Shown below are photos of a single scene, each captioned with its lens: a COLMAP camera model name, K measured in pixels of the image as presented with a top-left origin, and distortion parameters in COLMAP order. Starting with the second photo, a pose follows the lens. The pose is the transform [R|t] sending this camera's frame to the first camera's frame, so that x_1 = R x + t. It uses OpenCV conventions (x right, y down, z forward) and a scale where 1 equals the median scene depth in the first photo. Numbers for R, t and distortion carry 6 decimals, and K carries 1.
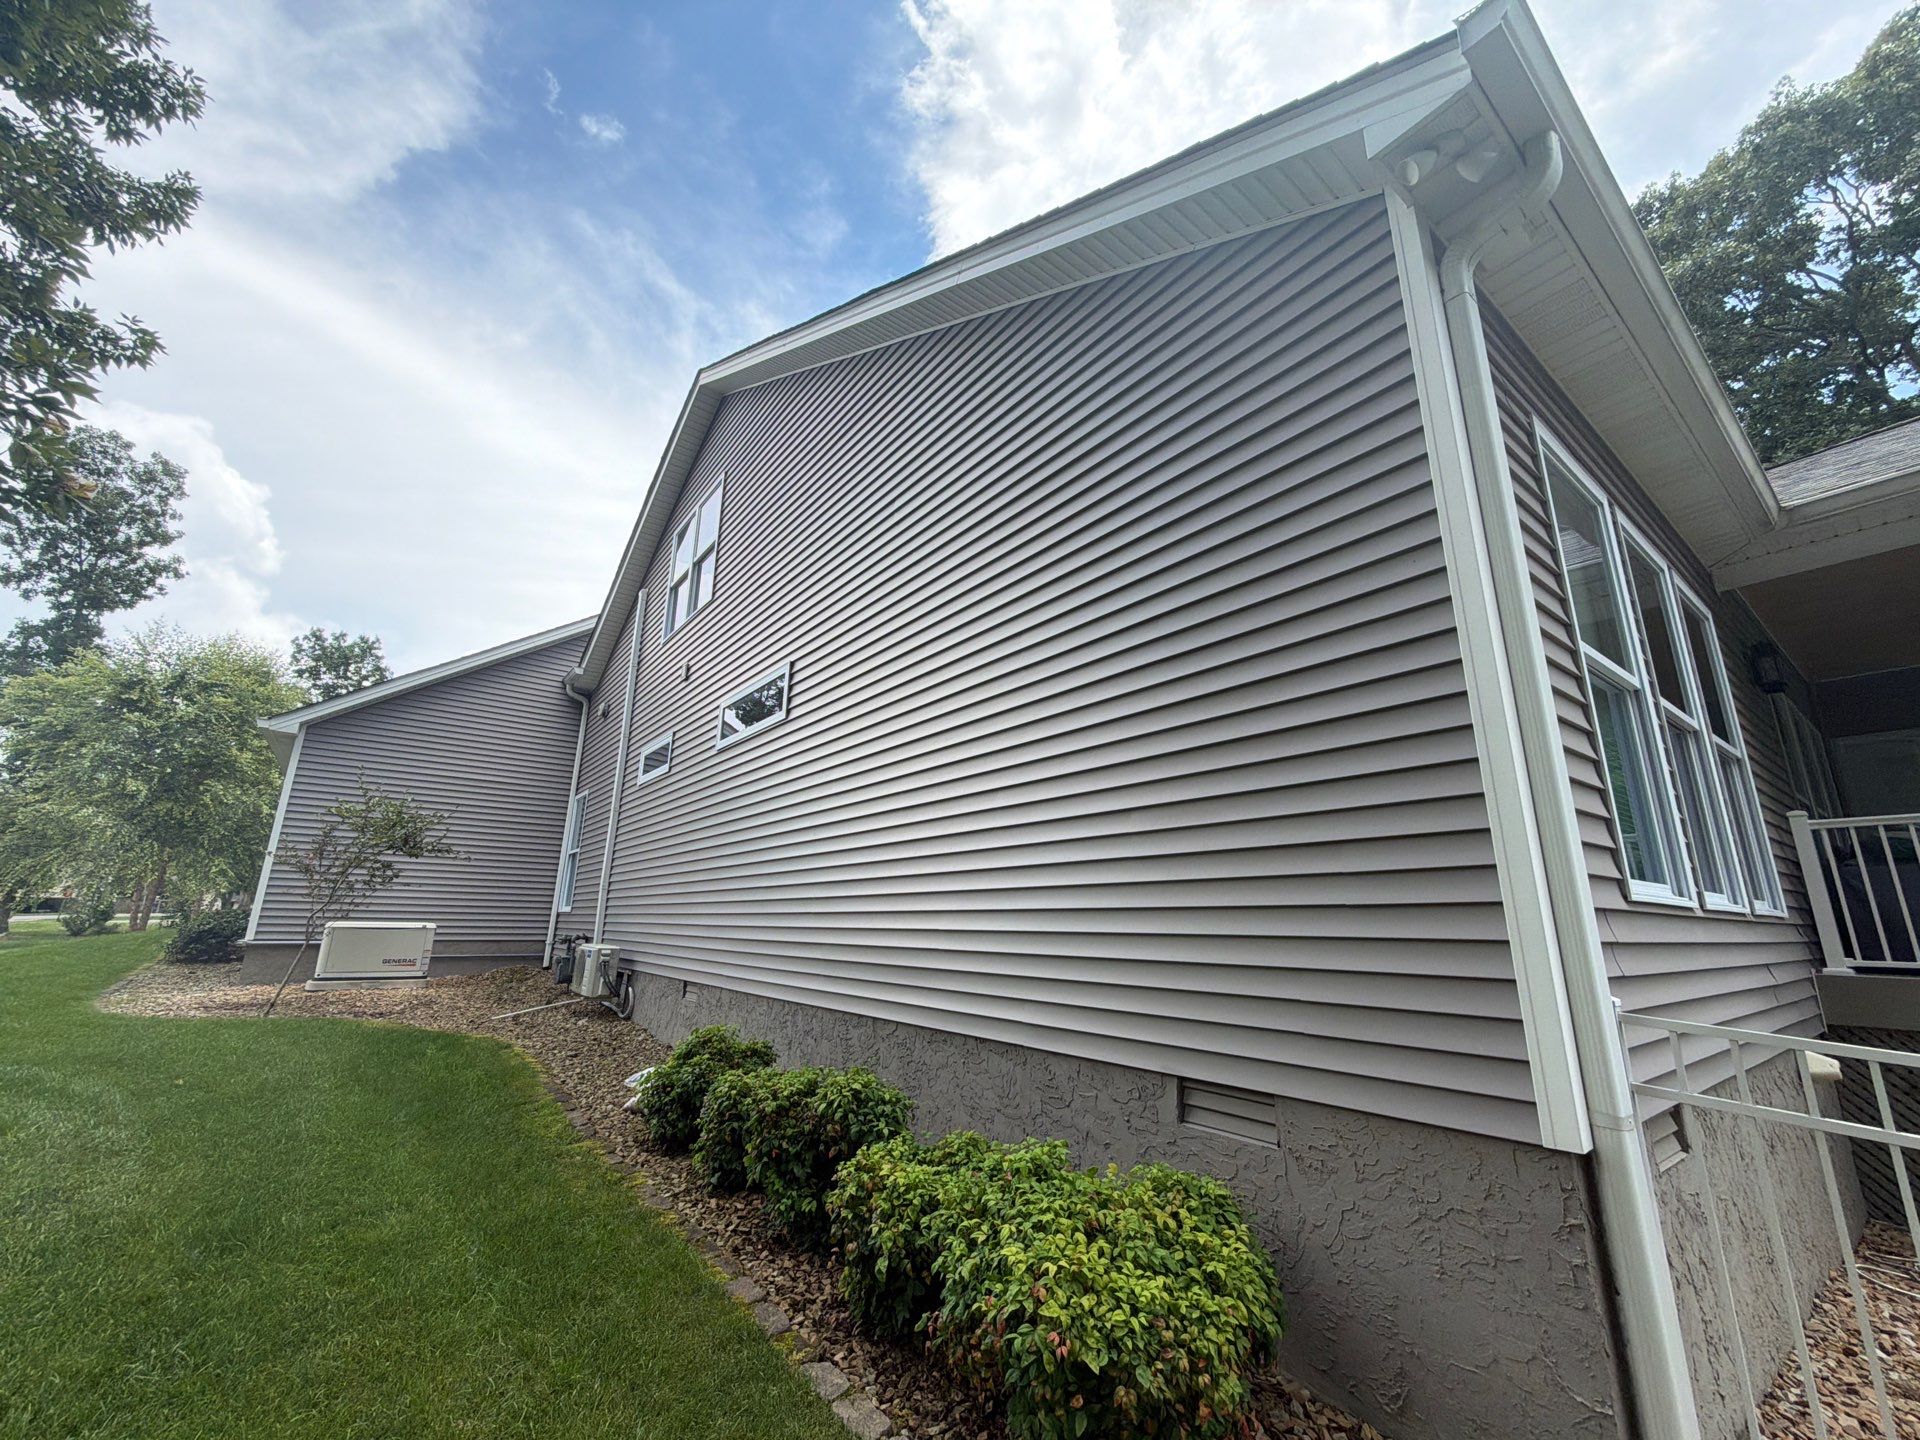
lens RADIAL K [[764.4, 0, 961.8], [0, 764.4, 722.8], [0, 0, 1]] dist [0.000441, -0.000171]
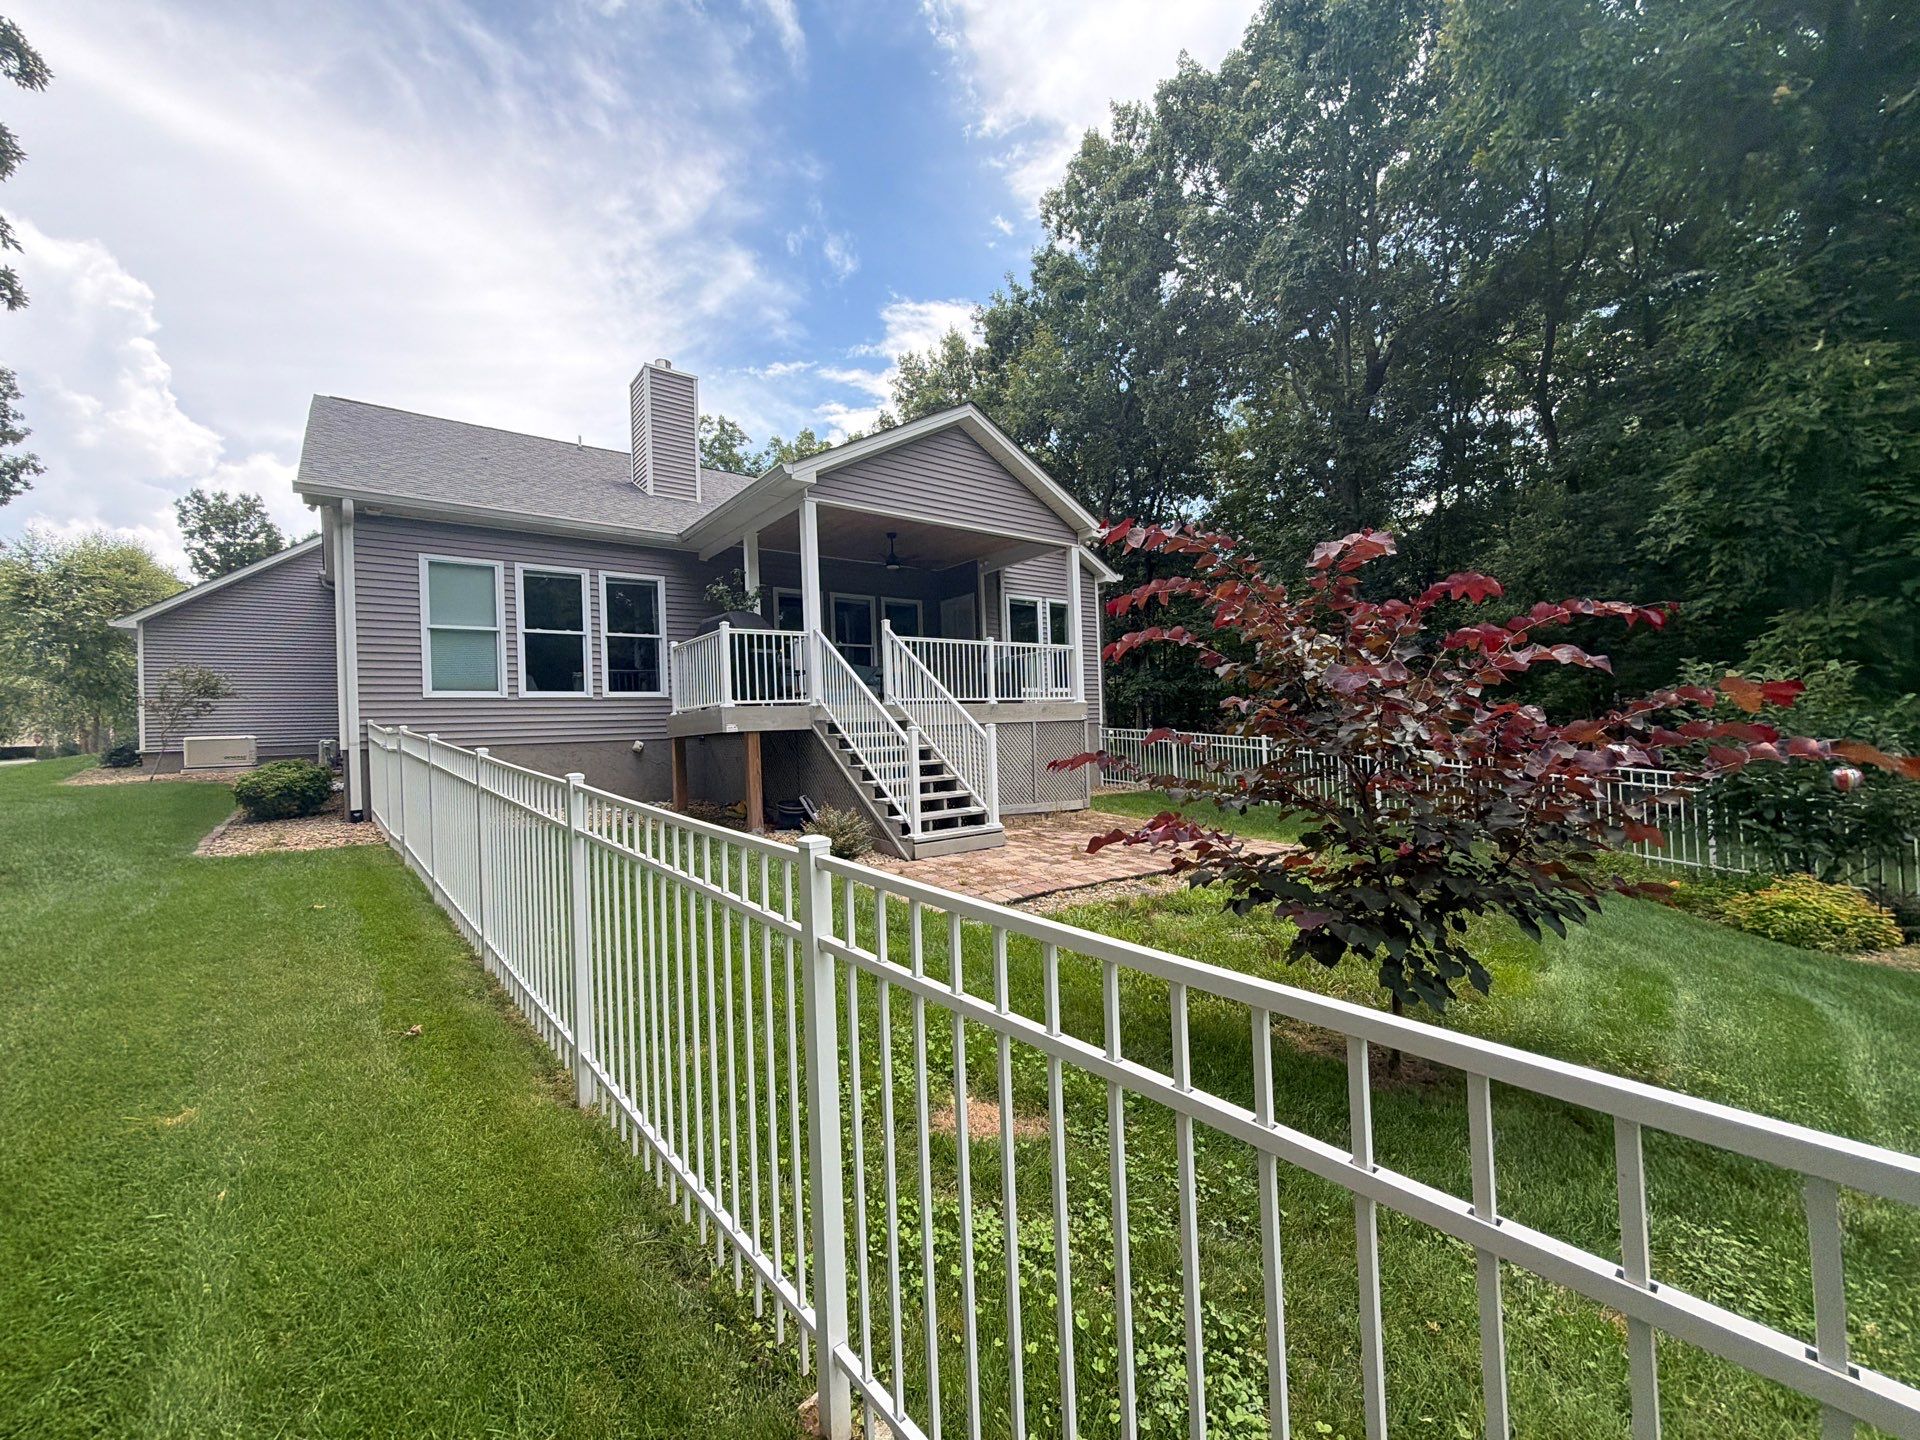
lens RADIAL K [[761.6, 0, 963.6], [0, 761.6, 716.7], [0, 0, 1]] dist [-0.000795, 0.000329]
pose [[0.997938, -0.057534, 0.028450, 0.319799], [0.048957, 0.968974, 0.242265, -0.042591], [-0.041506, -0.240372, 0.969793, -0.265462]]
